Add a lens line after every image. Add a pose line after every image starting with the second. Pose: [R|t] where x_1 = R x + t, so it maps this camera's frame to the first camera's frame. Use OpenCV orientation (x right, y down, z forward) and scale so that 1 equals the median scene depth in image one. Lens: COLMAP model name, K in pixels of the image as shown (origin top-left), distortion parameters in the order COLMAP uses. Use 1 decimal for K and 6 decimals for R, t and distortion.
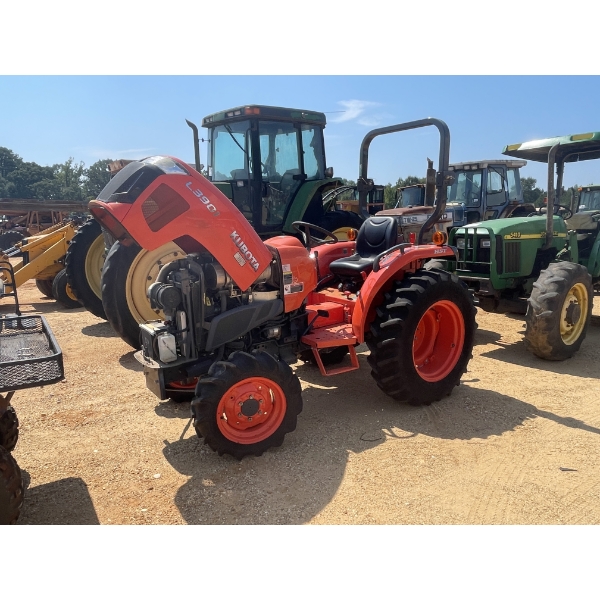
lens RADIAL K [[471.2, 0, 300.0], [0, 471.2, 298.5], [0, 0, 1]] dist [0.033057, -0.018482]
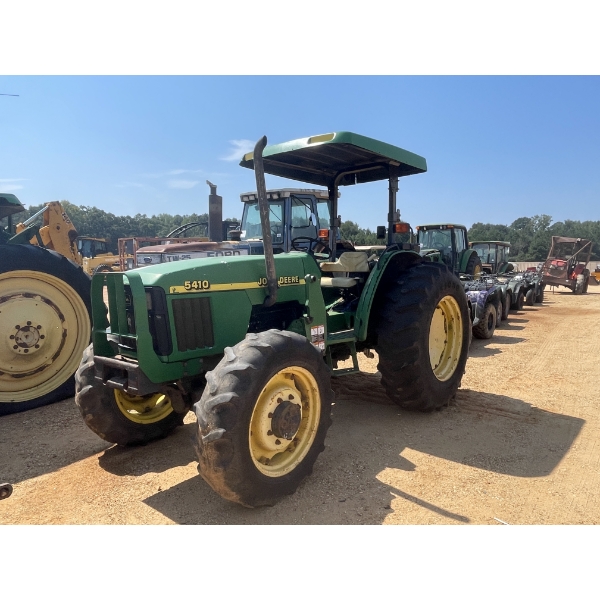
lens RADIAL K [[471.2, 0, 299.5], [0, 471.2, 301.3], [0, 0, 1]] dist [0.033057, -0.018482]
pose [[0.974089, -0.023919, 0.224899, 0.443795], [0.040760, 0.996676, -0.070538, -0.067717], [-0.222464, 0.077877, 0.971826, 0.407298]]
